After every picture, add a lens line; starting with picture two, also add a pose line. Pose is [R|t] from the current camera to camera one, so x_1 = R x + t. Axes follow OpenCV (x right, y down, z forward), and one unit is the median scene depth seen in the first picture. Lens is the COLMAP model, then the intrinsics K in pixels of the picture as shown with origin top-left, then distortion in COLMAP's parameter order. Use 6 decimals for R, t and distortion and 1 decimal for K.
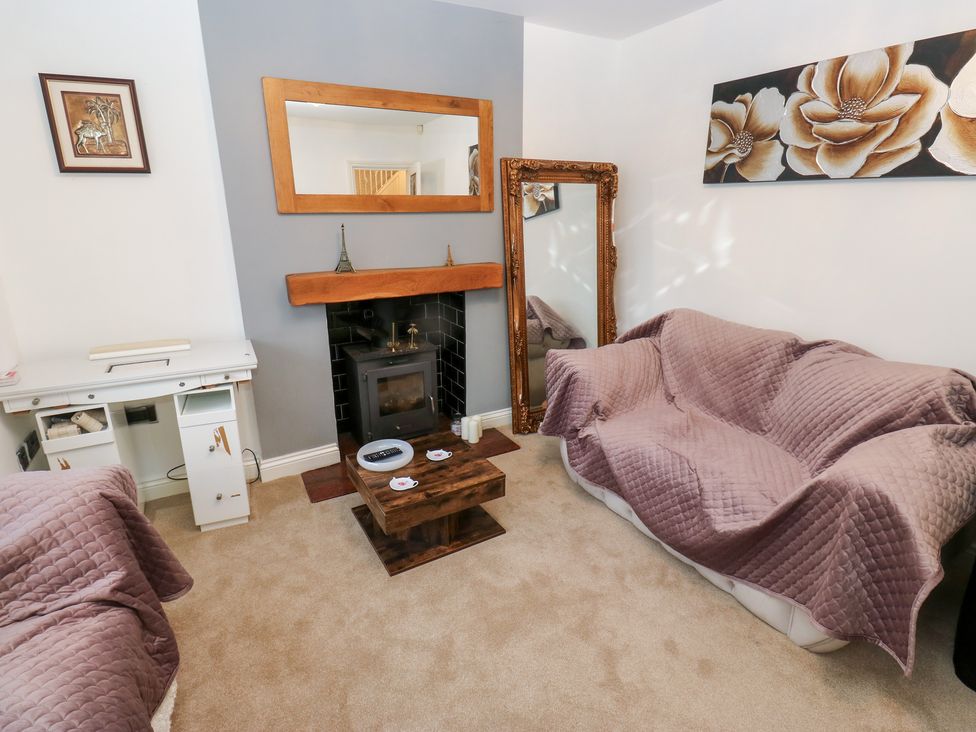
lens RADIAL K [[520.4, 0, 496.1], [0, 520.4, 360.7], [0, 0, 1]] dist [0.003538, -0.014687]
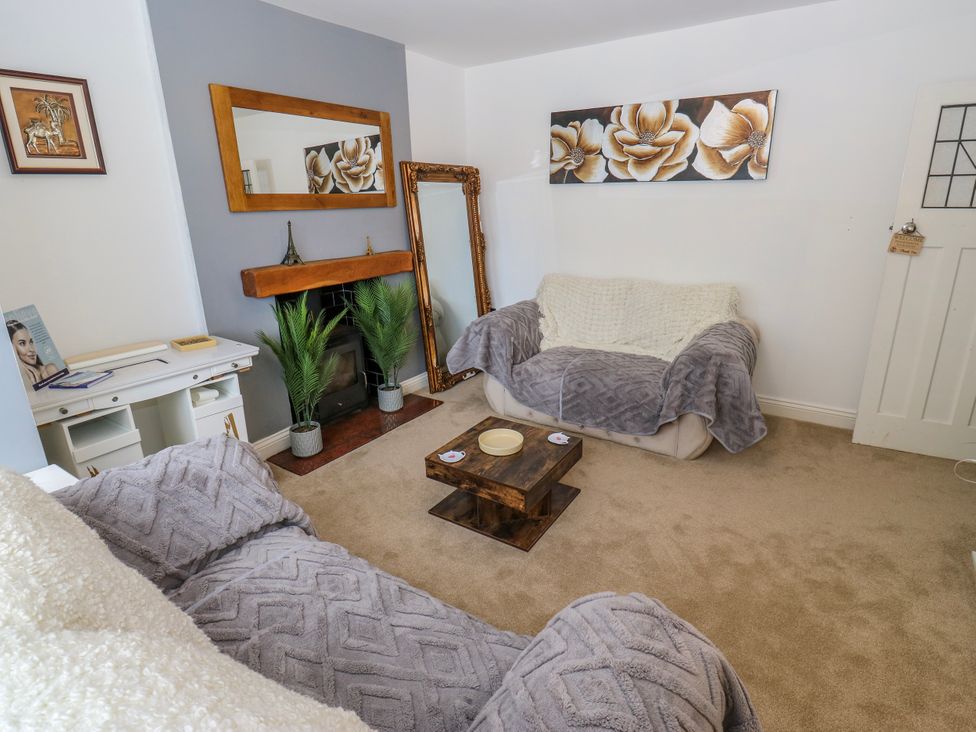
lens RADIAL K [[520.4, 0, 506.3], [0, 520.4, 359.8], [0, 0, 1]] dist [0.003538, -0.014687]
pose [[0.881689, -0.149531, 0.447509, -0.468142], [0.145358, 0.988406, 0.043880, 0.051025], [-0.448882, 0.026361, 0.893202, -0.198120]]
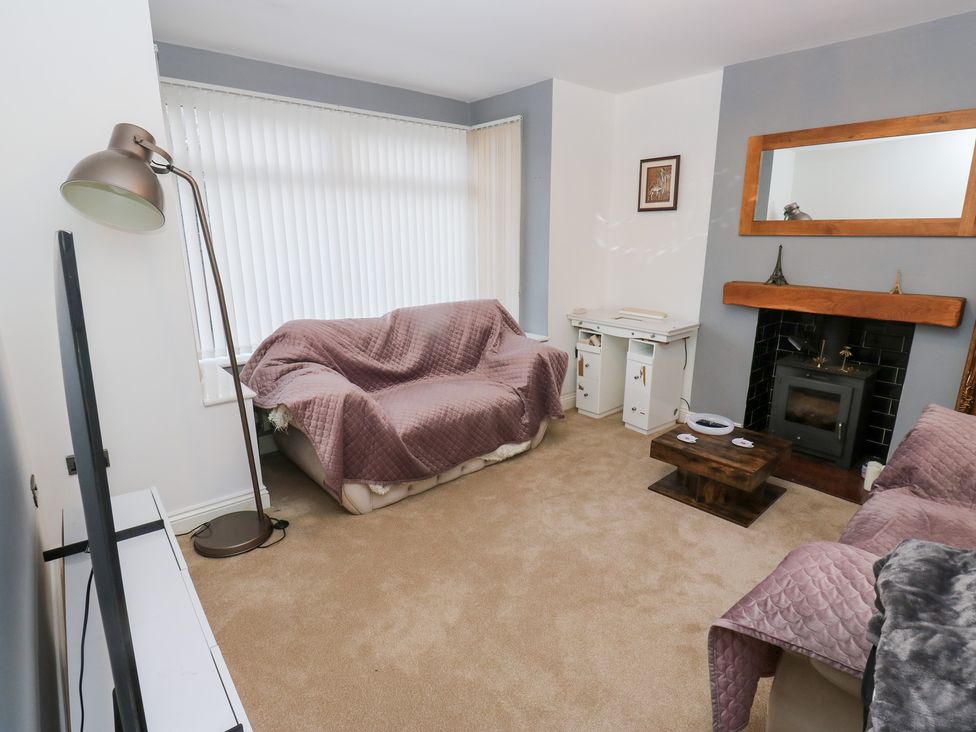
lens RADIAL K [[520.4, 0, 489.3], [0, 520.4, 369.5], [0, 0, 1]] dist [0.003538, -0.014687]
pose [[0.180042, 0.251403, -0.950990, 0.879028], [-0.278823, 0.940179, 0.195758, -0.042827], [0.943315, 0.229913, 0.239369, 0.157925]]
